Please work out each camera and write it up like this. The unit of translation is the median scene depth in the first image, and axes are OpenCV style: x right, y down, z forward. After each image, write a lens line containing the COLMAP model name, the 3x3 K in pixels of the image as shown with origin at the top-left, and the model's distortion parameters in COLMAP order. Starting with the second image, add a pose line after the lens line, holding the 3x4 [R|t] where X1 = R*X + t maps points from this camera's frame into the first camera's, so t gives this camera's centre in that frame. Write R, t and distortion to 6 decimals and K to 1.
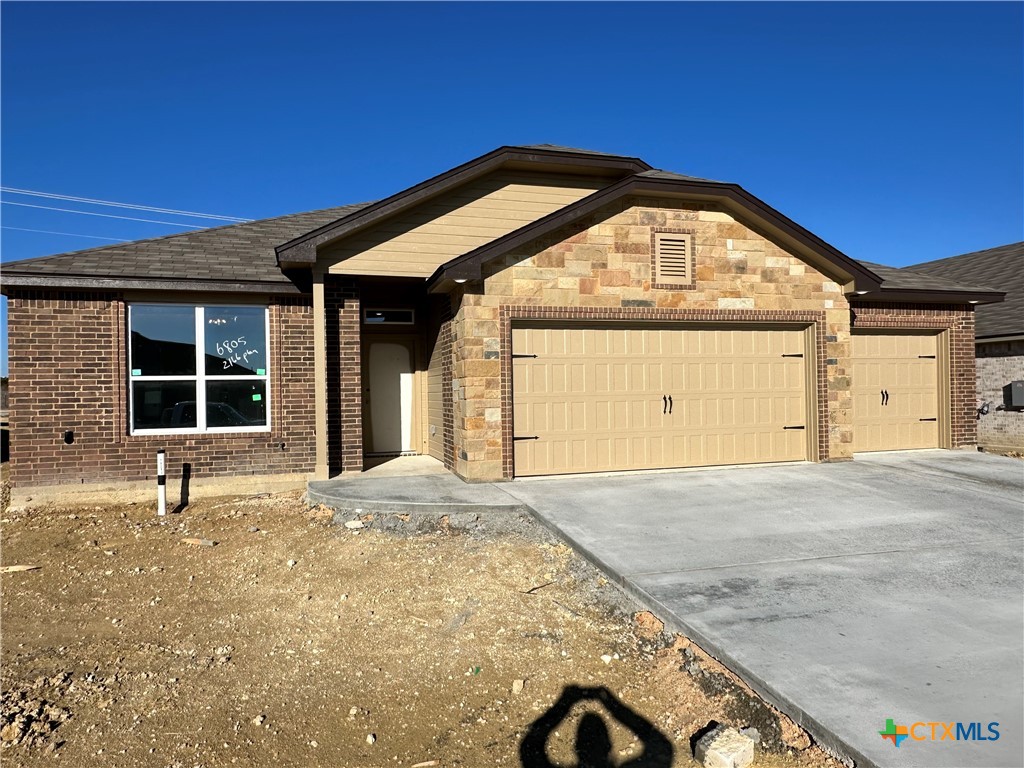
lens RADIAL K [[657.5, 0, 512.0], [0, 657.5, 383.4], [0, 0, 1]] dist [-0.006329, 0.000067]
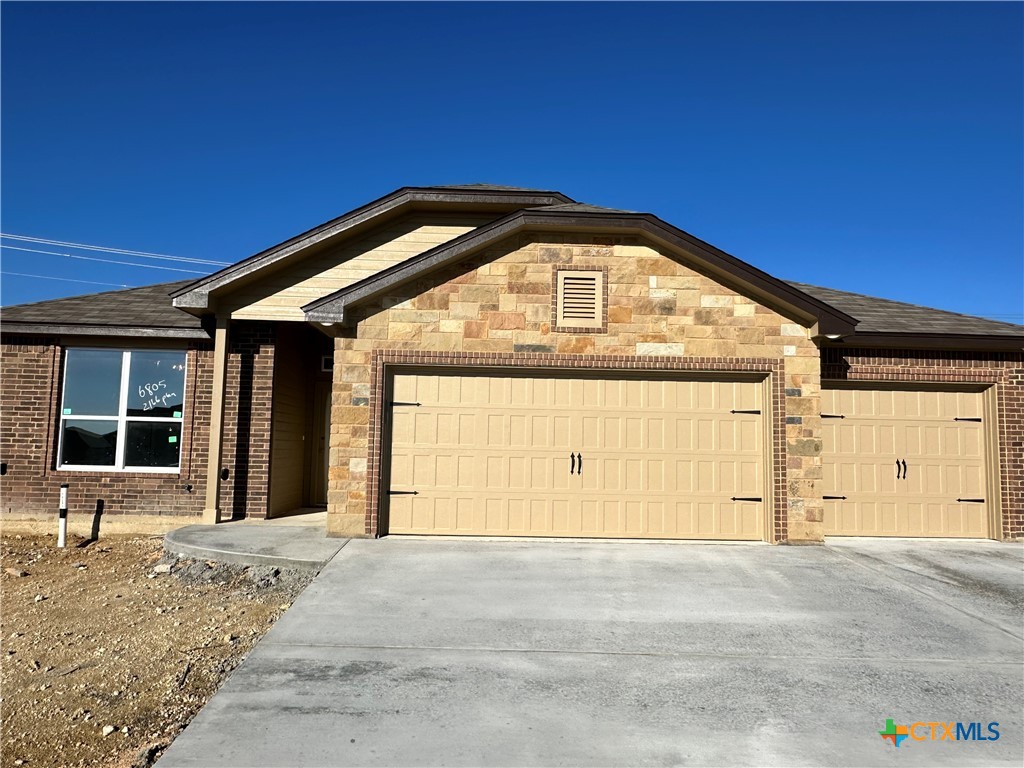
lens RADIAL K [[685.8, 0, 511.9], [0, 685.8, 384.7], [0, 0, 1]] dist [-0.004871, 0.000384]
pose [[0.967764, 0.013328, -0.251508, 0.404605], [-0.035174, 0.995965, -0.082566, 0.006200], [0.249392, 0.088751, 0.964327, 0.093902]]
